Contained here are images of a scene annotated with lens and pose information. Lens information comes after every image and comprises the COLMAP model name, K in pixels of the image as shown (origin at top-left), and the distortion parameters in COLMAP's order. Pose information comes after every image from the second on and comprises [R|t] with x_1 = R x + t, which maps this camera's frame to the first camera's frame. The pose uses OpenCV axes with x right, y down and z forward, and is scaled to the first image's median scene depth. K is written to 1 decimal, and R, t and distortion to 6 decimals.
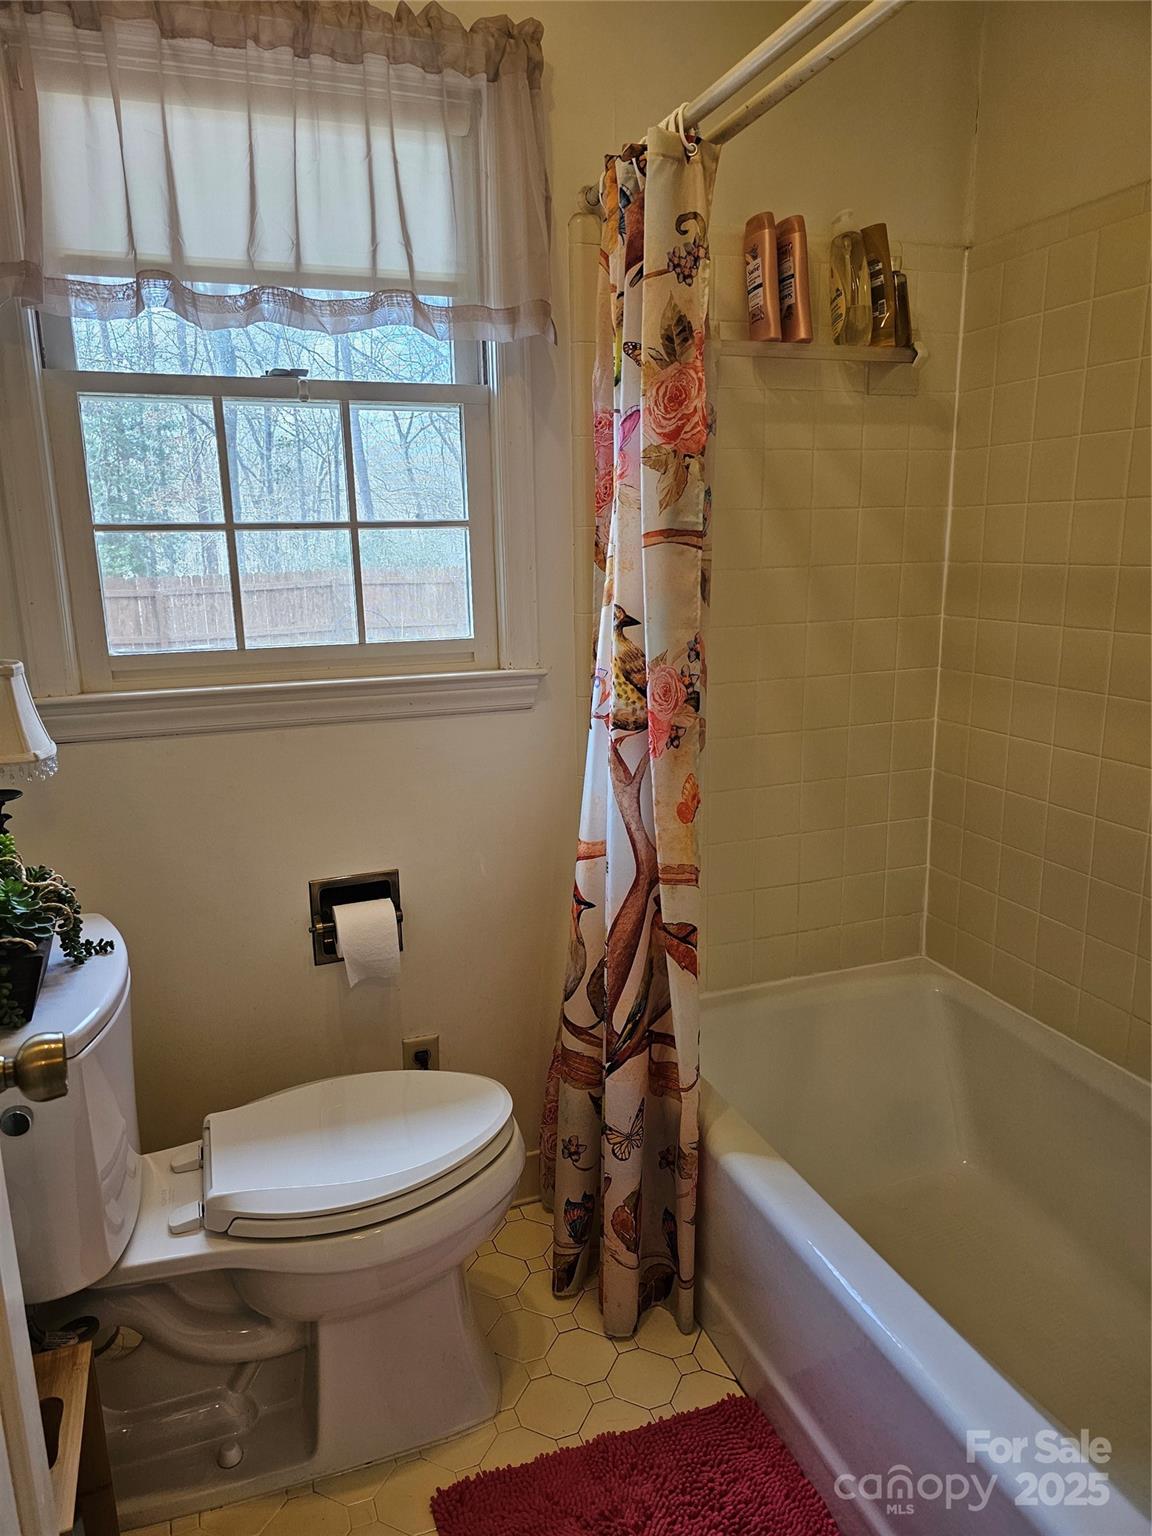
lens RADIAL K [[1029.3, 0, 573.7], [0, 1029.3, 770.5], [0, 0, 1]] dist [0.010497, -0.007483]
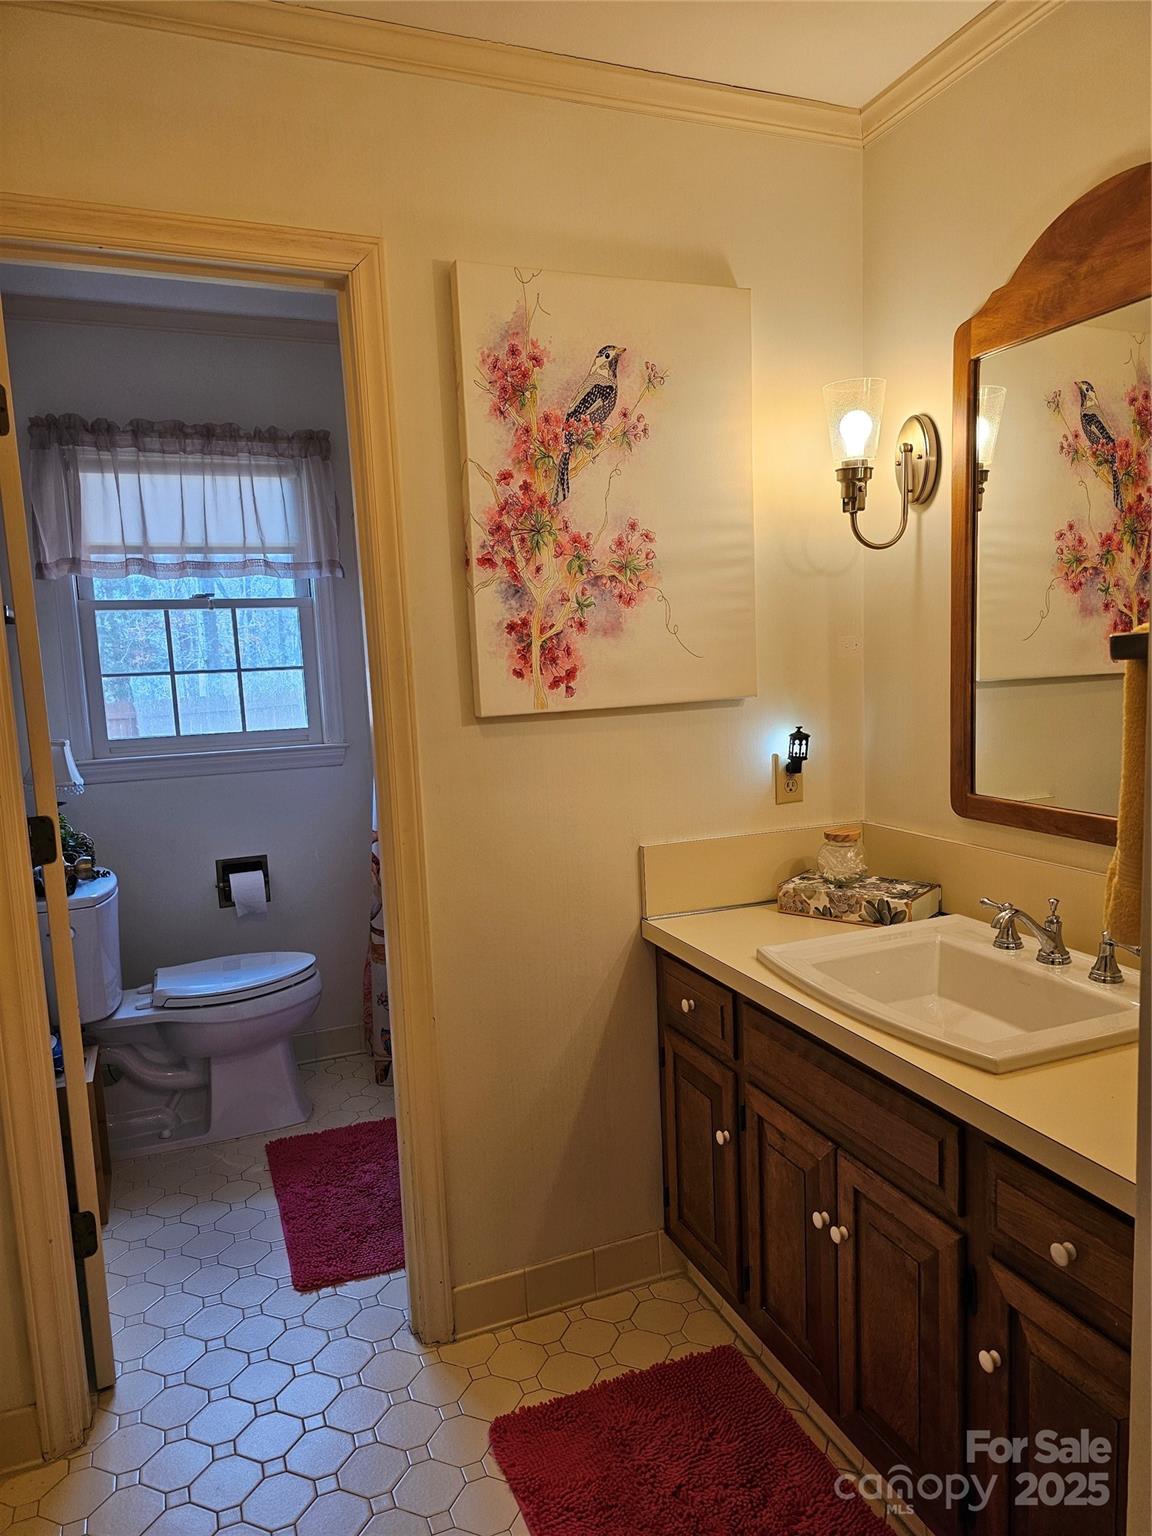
lens RADIAL K [[1029.3, 0, 578.6], [0, 1029.3, 770.9], [0, 0, 1]] dist [0.010497, -0.007483]
pose [[0.999078, -0.039106, 0.017738, 0.405759], [0.040946, 0.992029, -0.119170, 0.216877], [-0.012936, 0.119786, 0.992715, -0.952718]]
